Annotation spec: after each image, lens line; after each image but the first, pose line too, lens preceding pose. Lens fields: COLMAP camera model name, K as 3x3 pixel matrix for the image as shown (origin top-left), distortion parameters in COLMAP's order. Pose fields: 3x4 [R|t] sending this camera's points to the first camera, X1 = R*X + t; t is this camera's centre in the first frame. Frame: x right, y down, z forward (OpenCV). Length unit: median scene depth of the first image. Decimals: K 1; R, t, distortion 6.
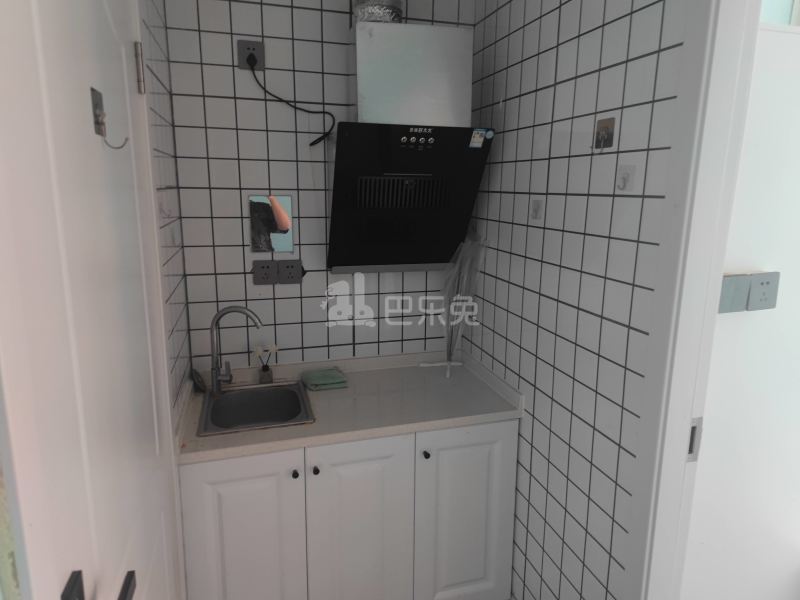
lens RADIAL K [[534.7, 0, 400.7], [0, 534.7, 290.6], [0, 0, 1]] dist [0.079646, -0.076368]
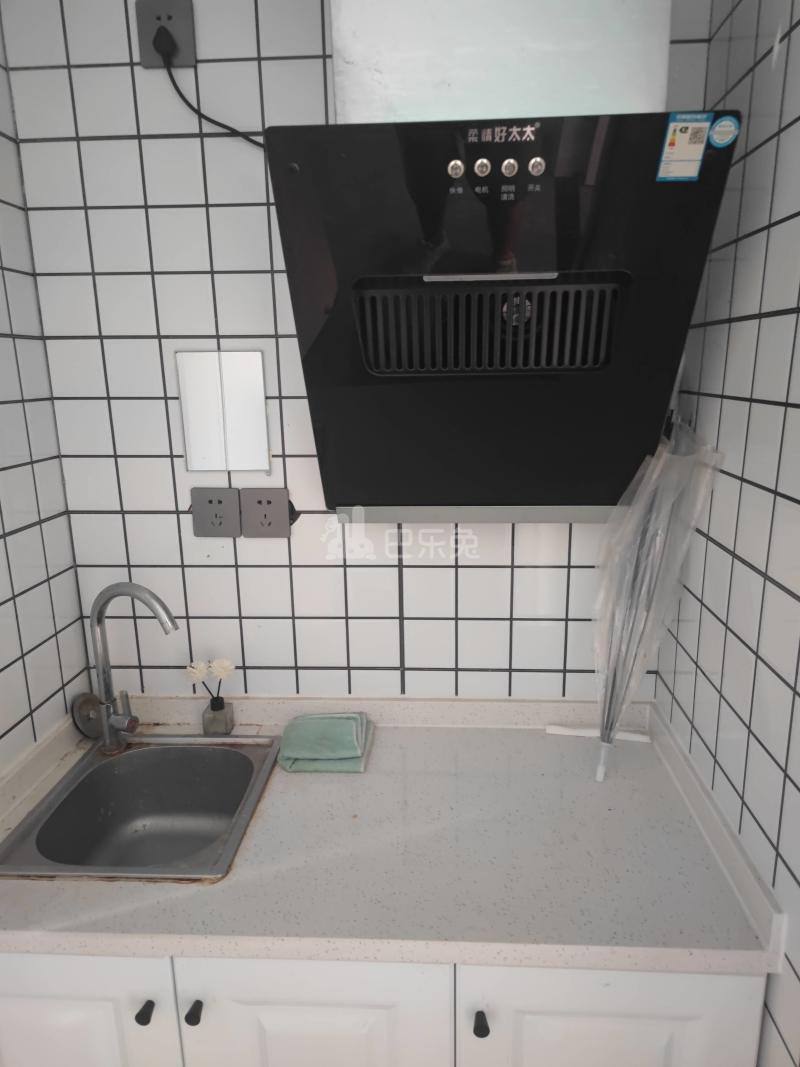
lens RADIAL K [[715.9, 0, 402.1], [0, 715.9, 544.0], [0, 0, 1]] dist [0.068738, -0.061320]
pose [[0.942335, 0.056755, -0.329824, 0.125854], [-0.041119, 0.997683, 0.054198, -0.048420], [0.332136, -0.037510, 0.942485, 0.450964]]
